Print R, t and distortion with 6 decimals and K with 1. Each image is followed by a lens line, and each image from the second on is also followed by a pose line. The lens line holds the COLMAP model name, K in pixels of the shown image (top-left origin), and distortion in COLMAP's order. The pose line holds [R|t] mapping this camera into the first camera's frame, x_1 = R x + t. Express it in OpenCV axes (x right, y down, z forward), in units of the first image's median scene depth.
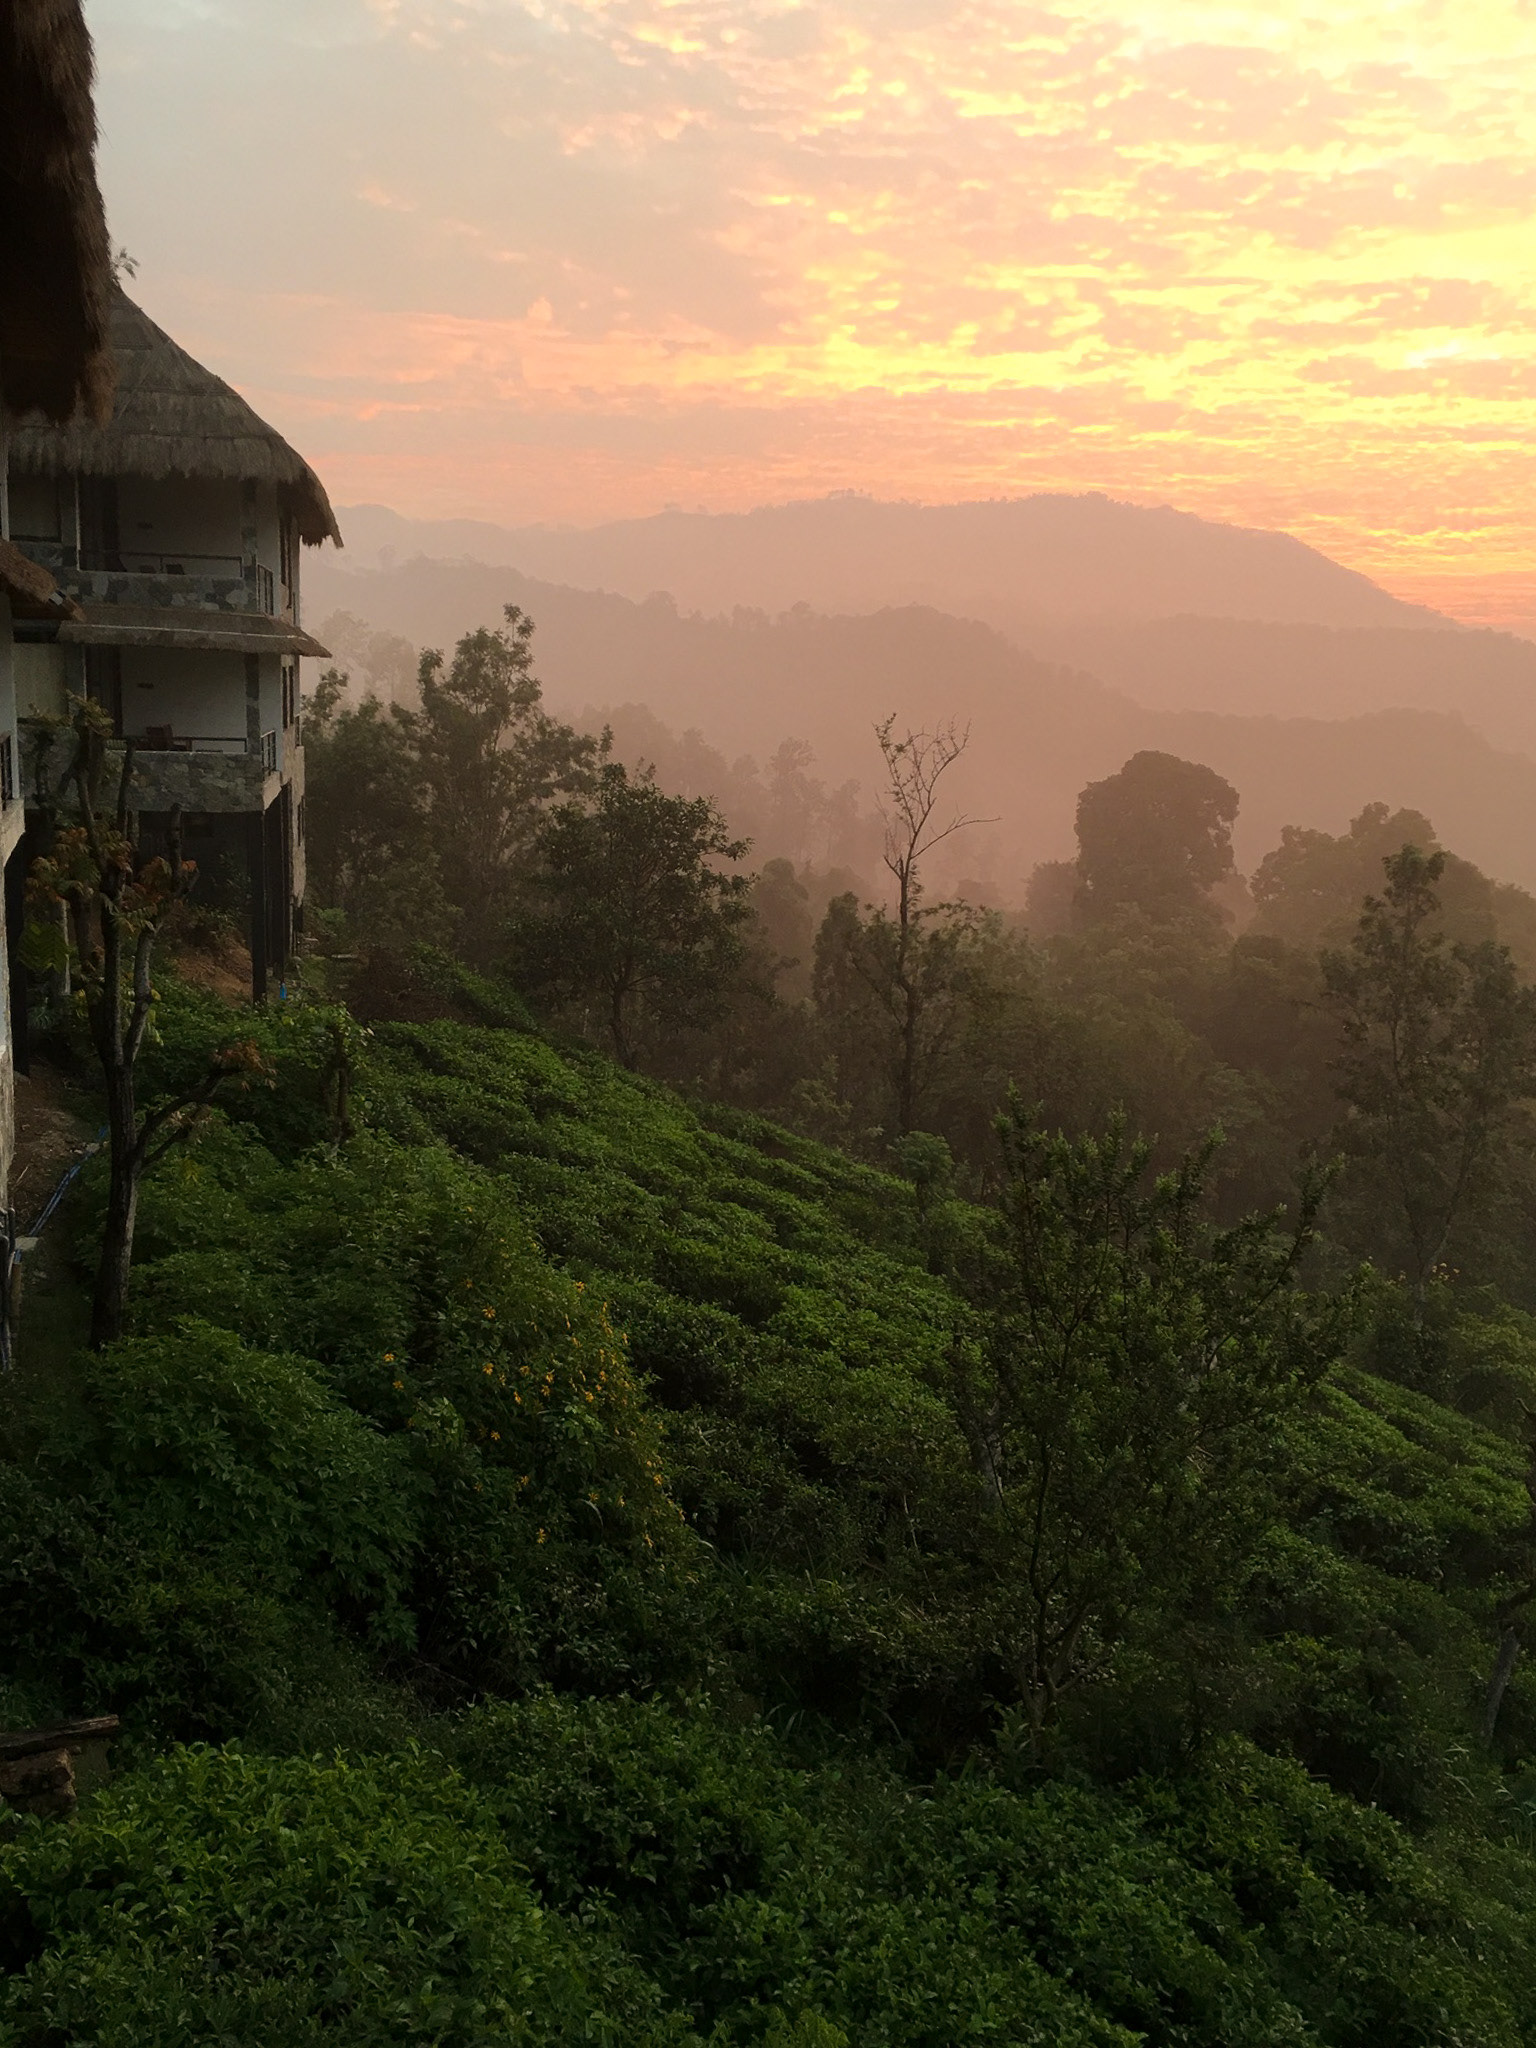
lens RADIAL K [[1737.5, 0, 663.6], [0, 1737.5, 1024.1], [0, 0, 1]] dist [0.047364, -0.095266]
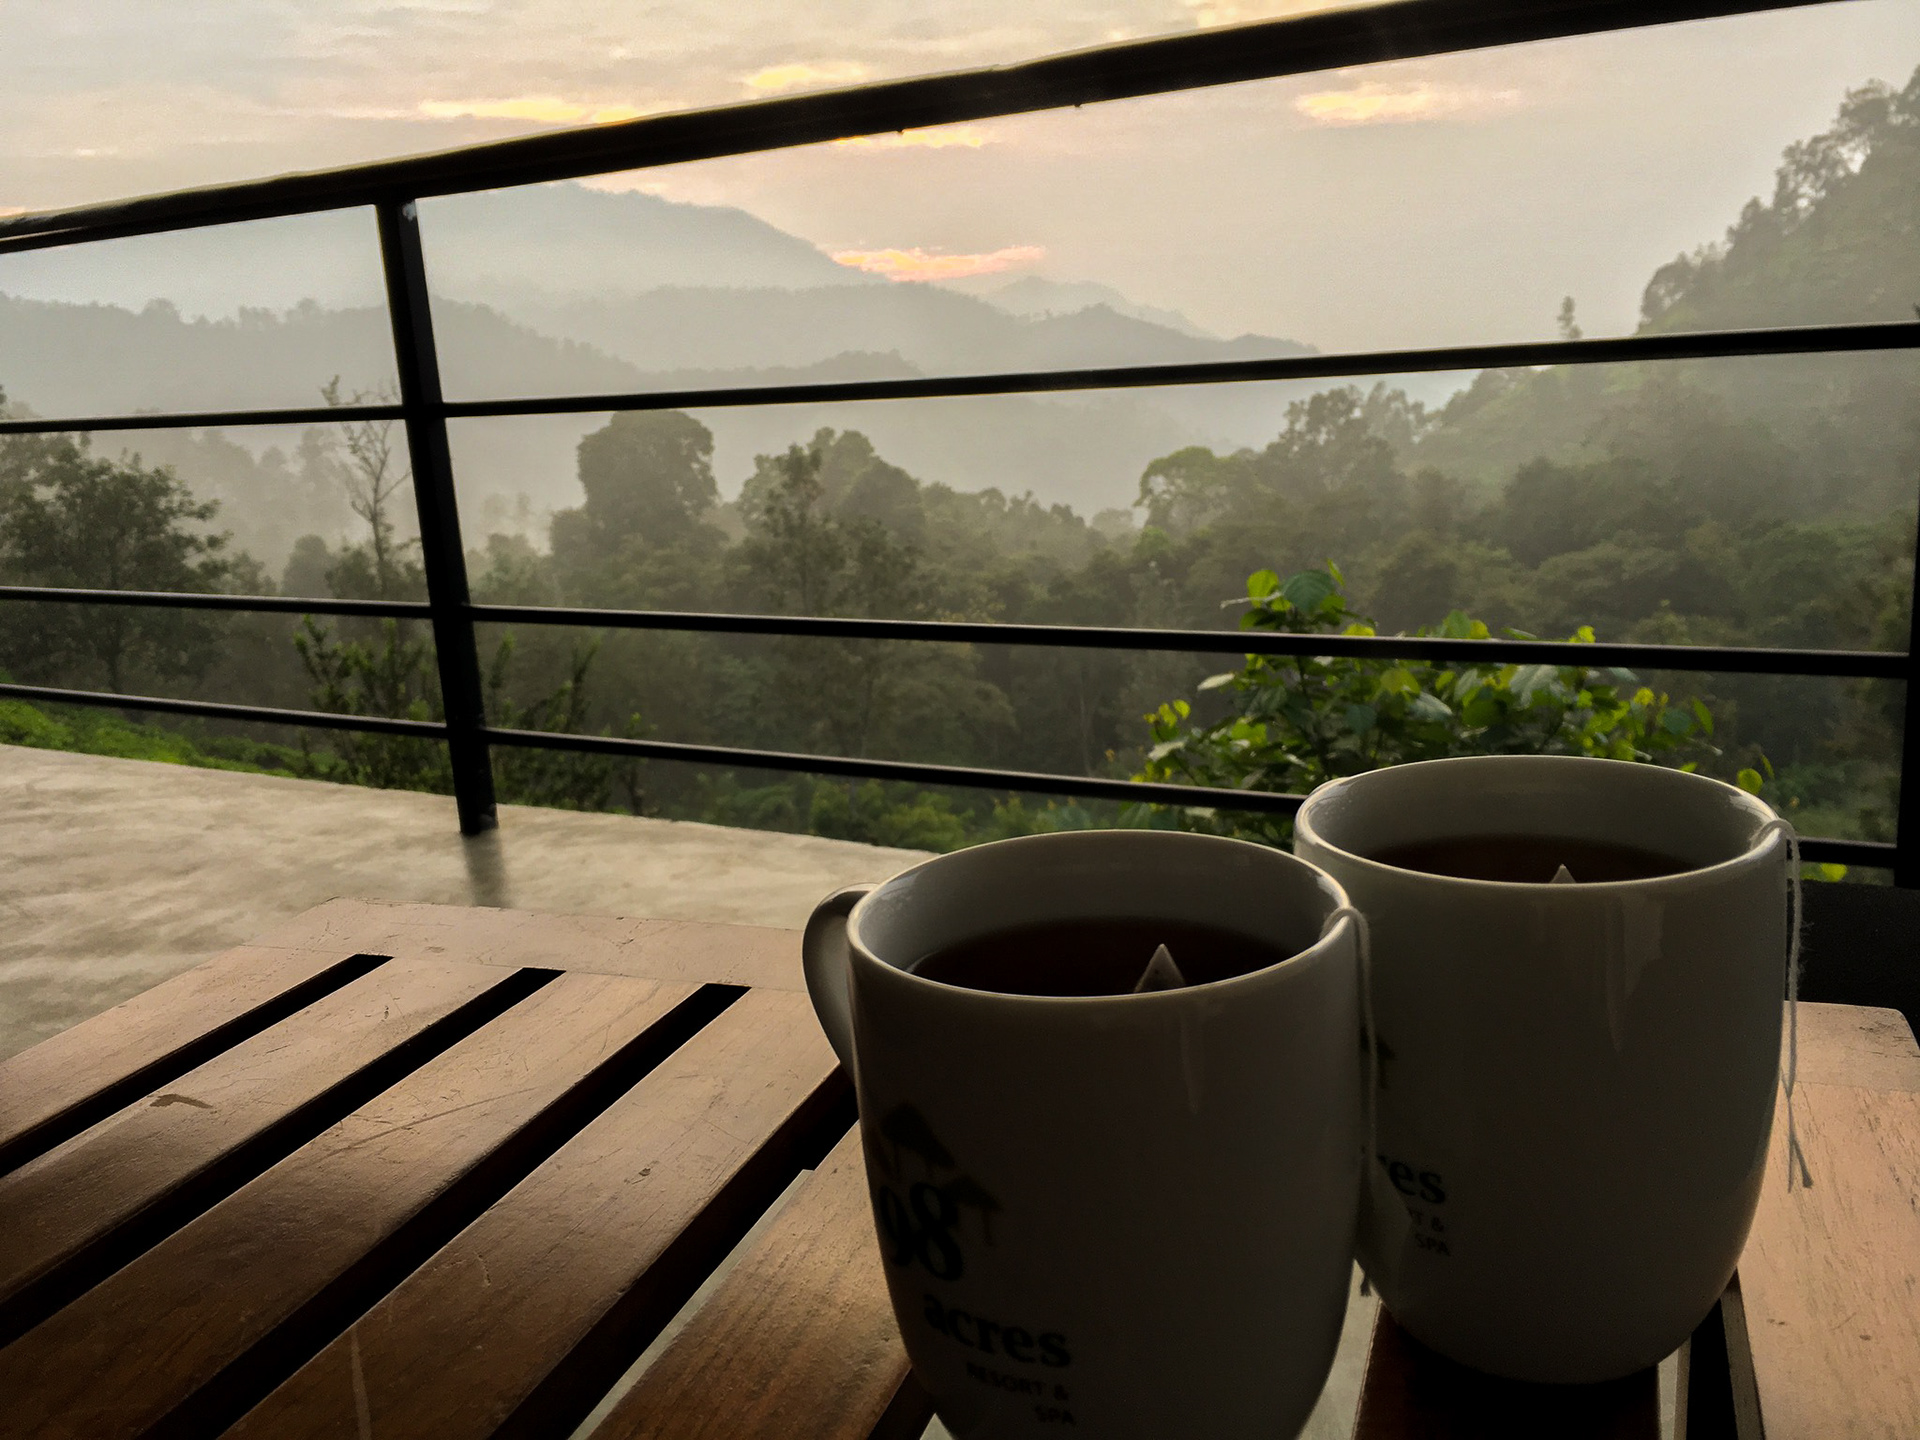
lens RADIAL K [[1628.9, 0, 960.8], [0, 1628.9, 764.7], [0, 0, 1]] dist [0.047364, -0.095266]
pose [[0.920526, -0.176831, 0.348371, 0.088737], [0.163549, 0.984228, 0.067430, 0.063081], [-0.354800, -0.005096, 0.934928, -0.137306]]
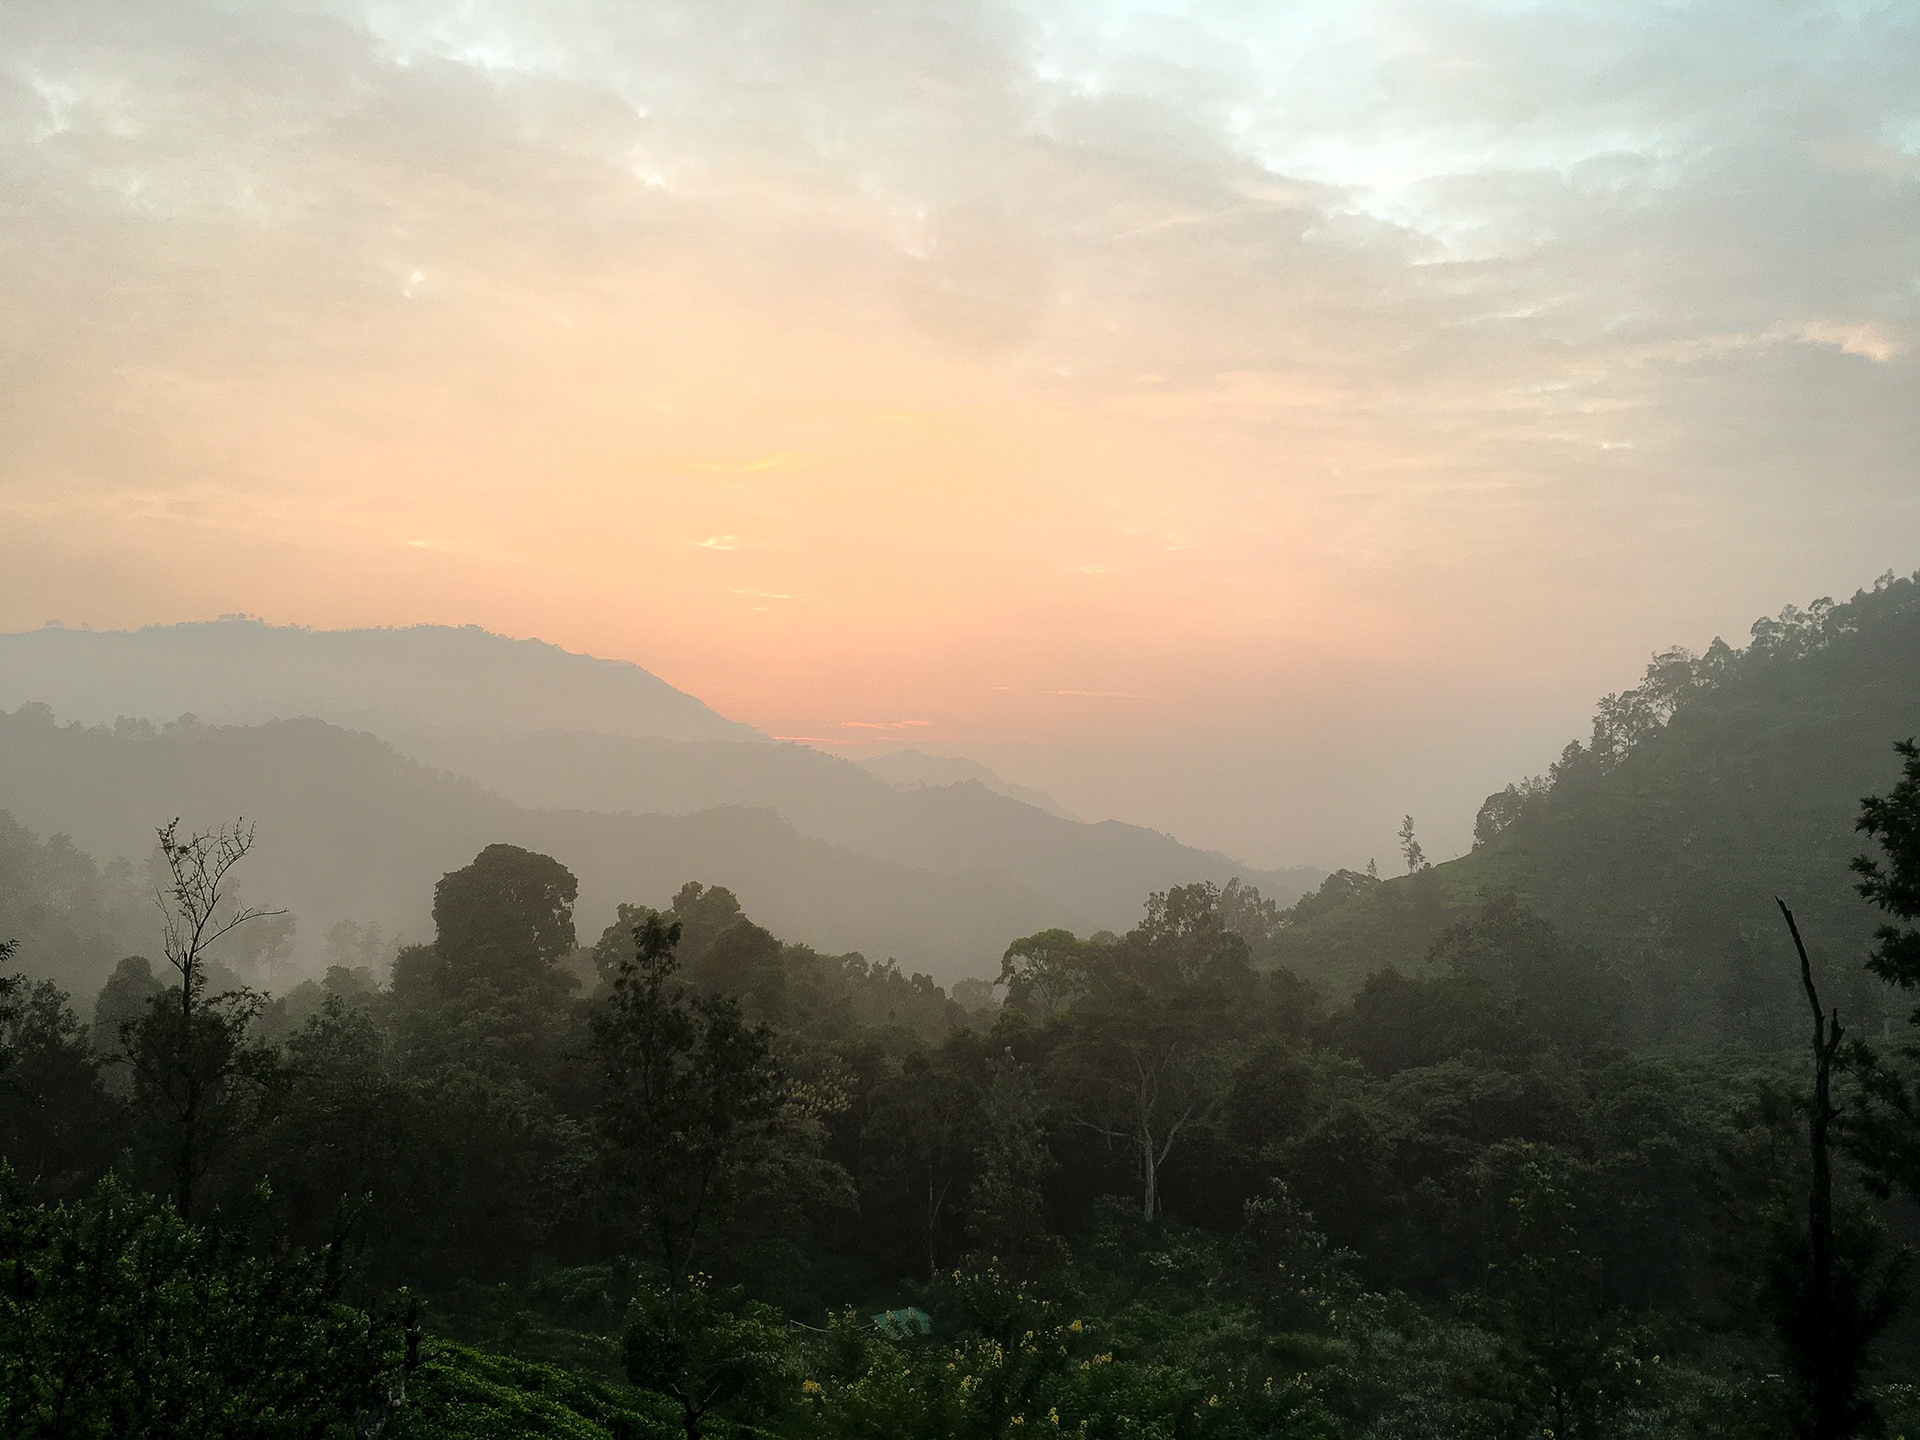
lens RADIAL K [[1555.0, 0, 958.1], [0, 1555.0, 750.2], [0, 0, 1]] dist [0.027544, -0.077234]
pose [[0.892512, 0.000722, 0.451023, 0.127186], [0.095036, 0.977246, -0.189627, 0.009437], [-0.440897, 0.212108, 0.872135, -0.062718]]
